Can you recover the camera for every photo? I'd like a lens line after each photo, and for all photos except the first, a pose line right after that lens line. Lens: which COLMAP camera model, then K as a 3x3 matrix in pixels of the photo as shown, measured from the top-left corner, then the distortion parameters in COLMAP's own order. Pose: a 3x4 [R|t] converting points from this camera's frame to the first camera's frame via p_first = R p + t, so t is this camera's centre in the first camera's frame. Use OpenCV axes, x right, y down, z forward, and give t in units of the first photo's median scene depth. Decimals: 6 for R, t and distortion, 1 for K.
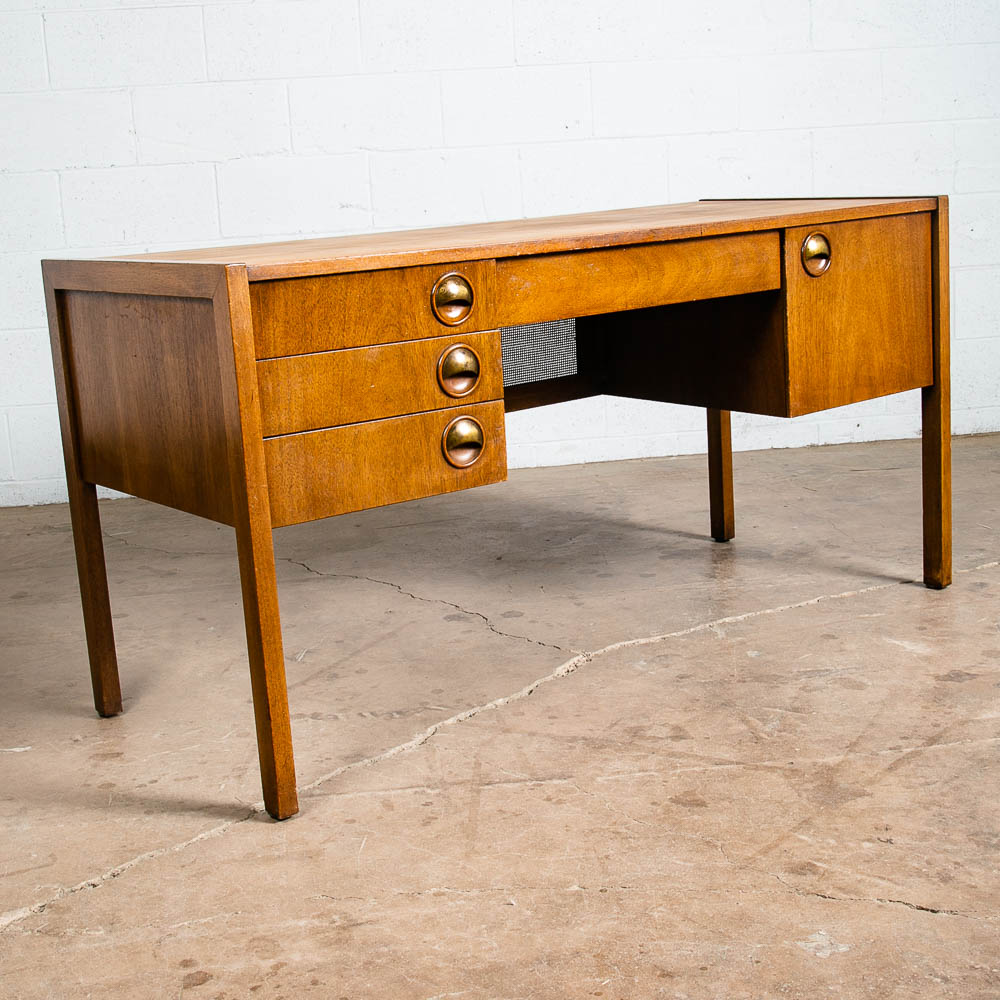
lens RADIAL K [[1532.6, 0, 506.2], [0, 1532.6, 464.7], [0, 0, 1]] dist [-0.029100, 0.000000]
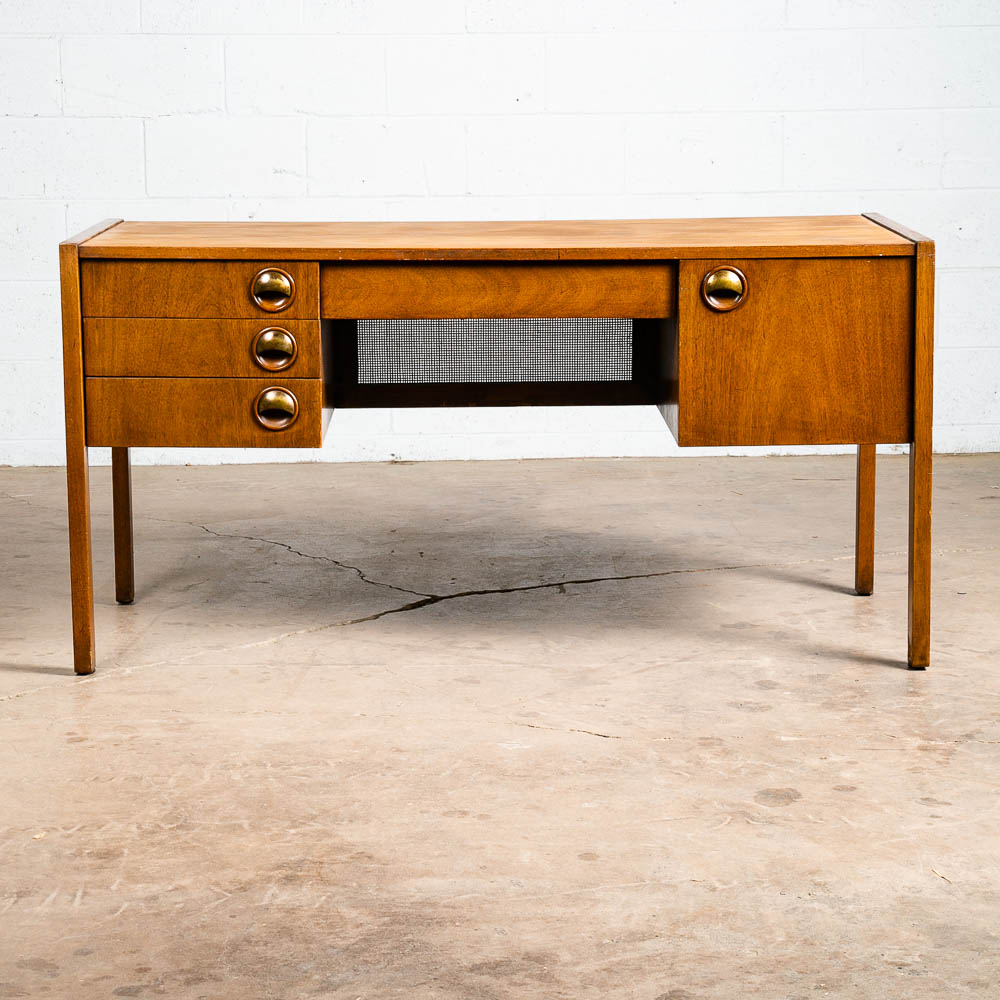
lens RADIAL K [[2541.4, 0, 491.6], [0, 2541.4, 448.9], [0, 0, 1]] dist [0.195255, 0.000000]
pose [[0.996846, 0.058272, -0.053878, 0.193971], [-0.060208, 0.997571, -0.035041, 0.080410], [0.051705, 0.038175, 0.997933, -0.901831]]
